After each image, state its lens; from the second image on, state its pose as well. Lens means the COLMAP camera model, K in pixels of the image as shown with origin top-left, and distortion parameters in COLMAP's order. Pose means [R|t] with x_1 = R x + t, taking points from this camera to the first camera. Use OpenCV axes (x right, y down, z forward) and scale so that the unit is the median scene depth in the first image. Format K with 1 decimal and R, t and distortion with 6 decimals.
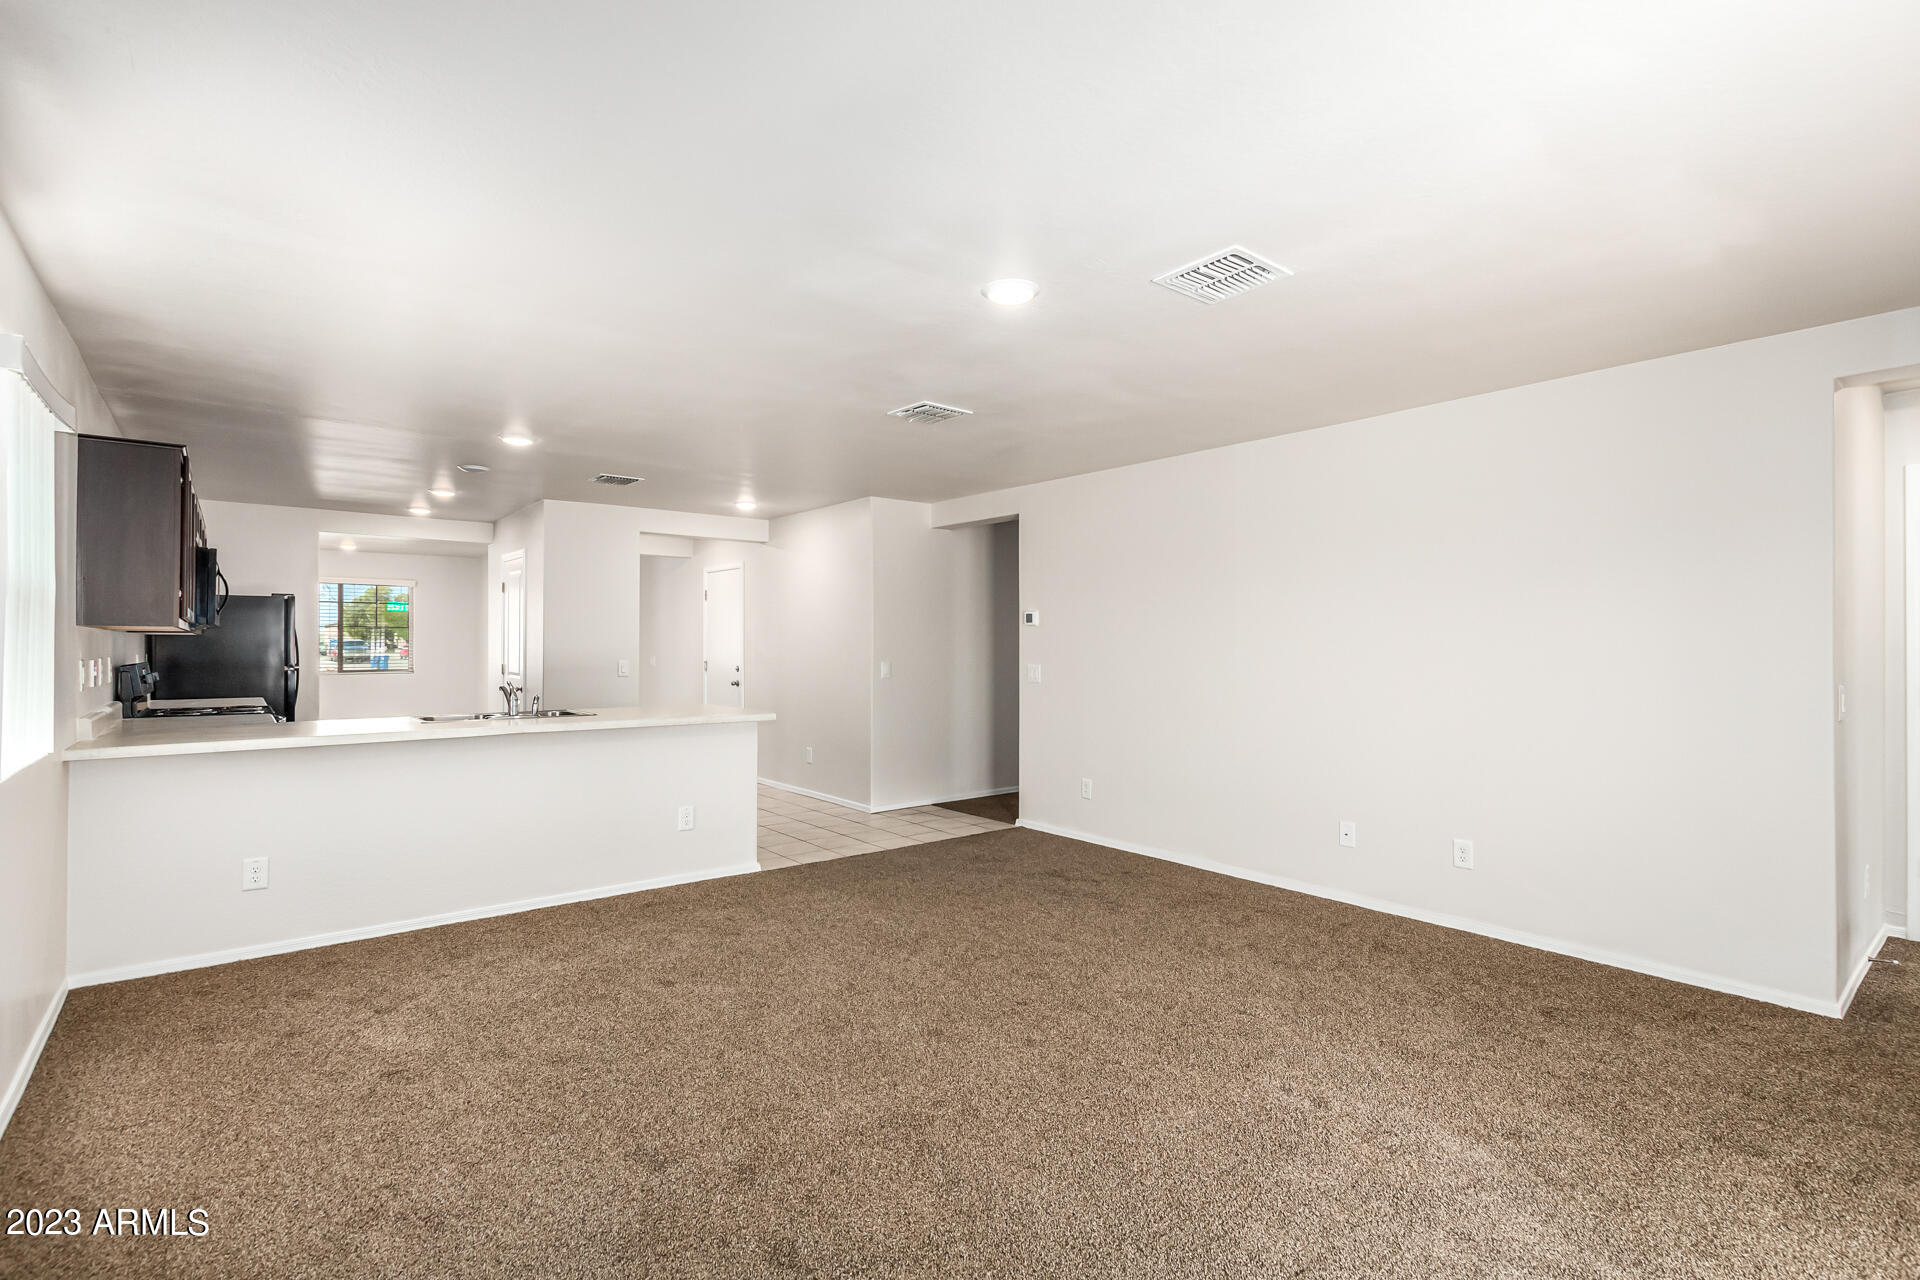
lens RADIAL K [[881.9, 0, 961.3], [0, 881.9, 619.5], [0, 0, 1]] dist [0.000468, 0.000176]
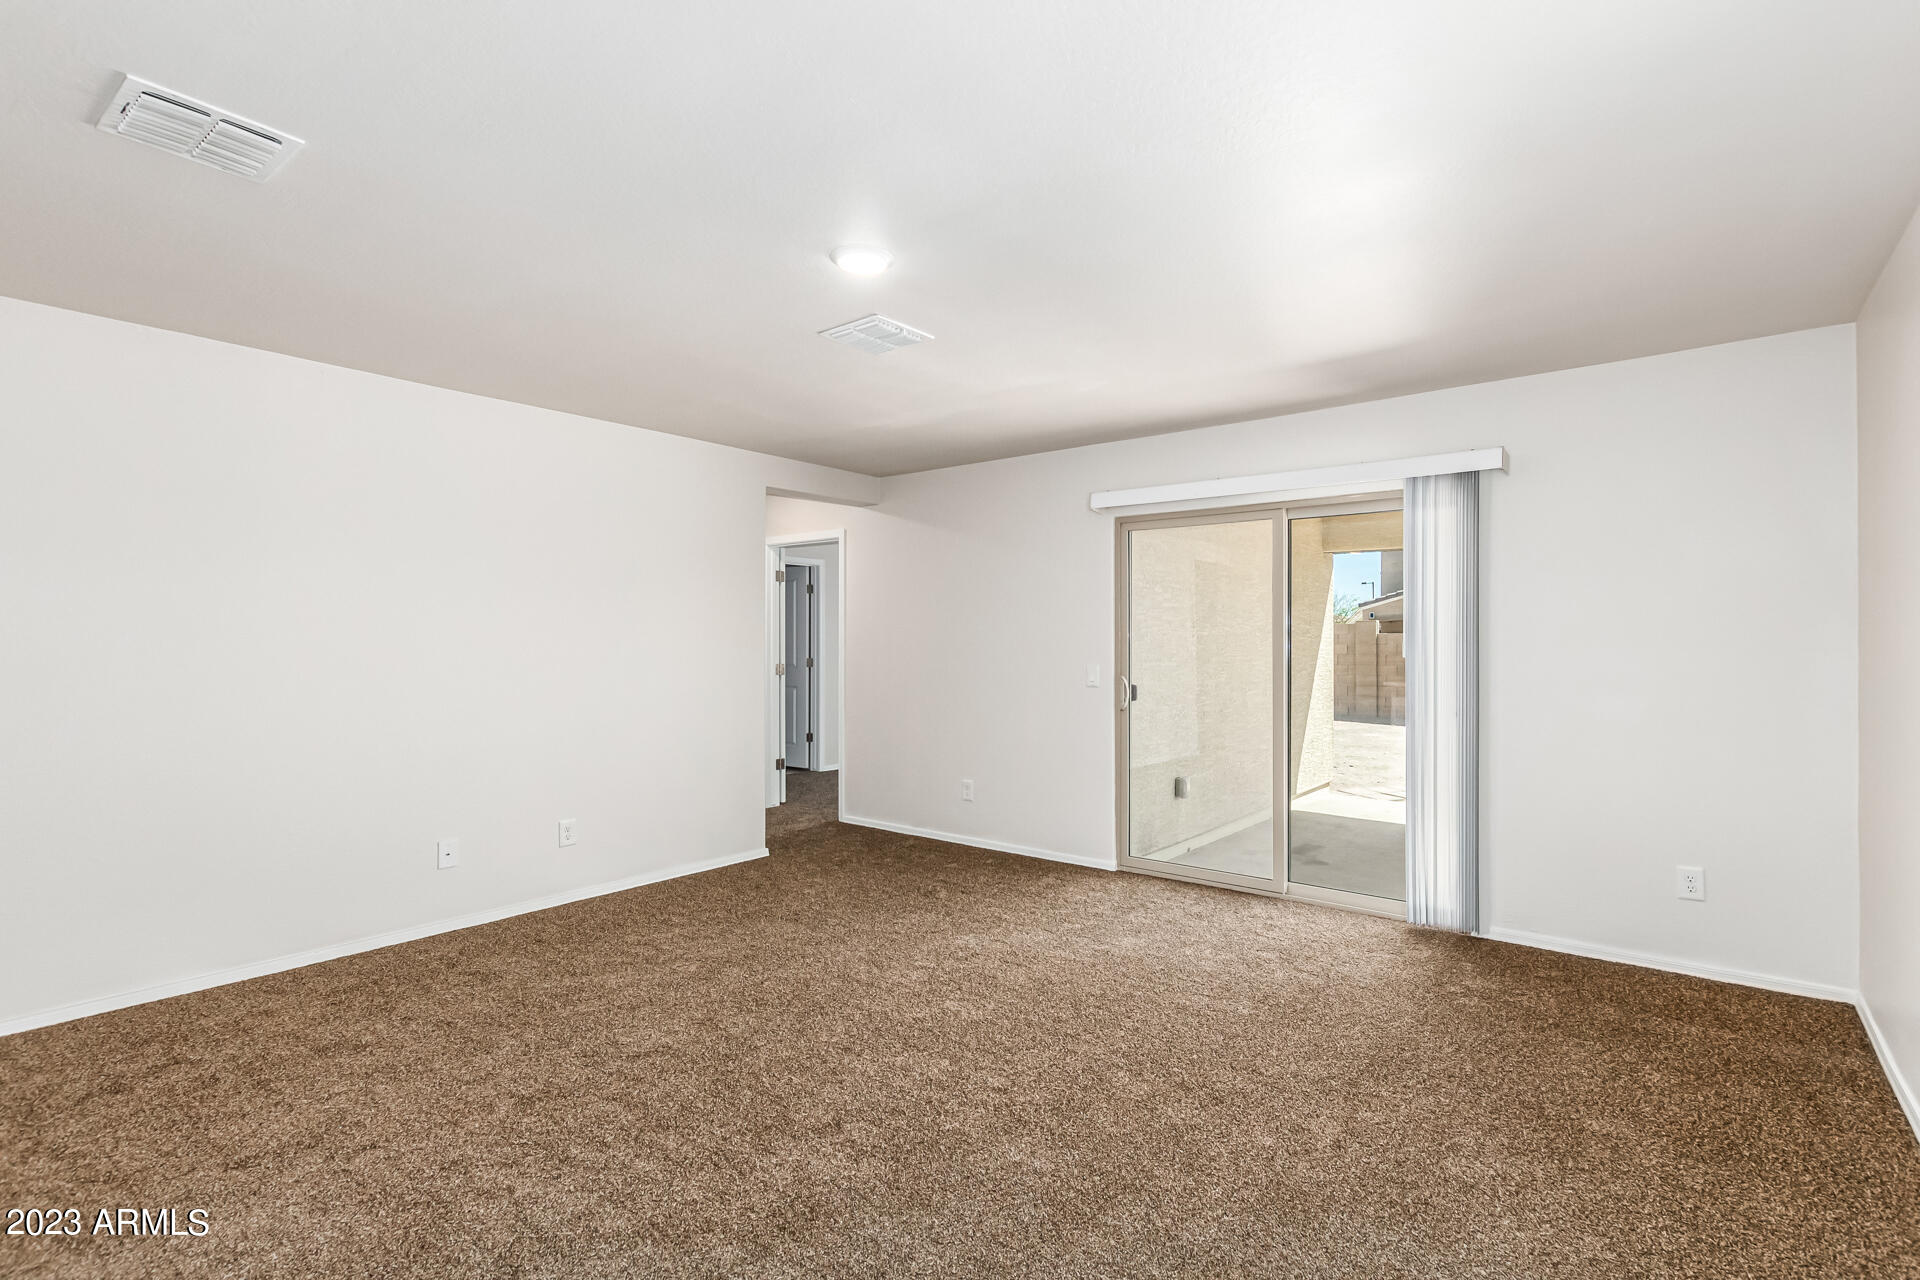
lens RADIAL K [[898.2, 0, 960.0], [0, 898.2, 640.0], [0, 0, 1]] dist [-0.001398, -0.000790]
pose [[-0.218122, 0.002641, 0.975918, -0.810357], [-0.028610, 0.999549, -0.009099, 0.034713], [-0.975502, -0.029906, -0.217948, 1.033033]]
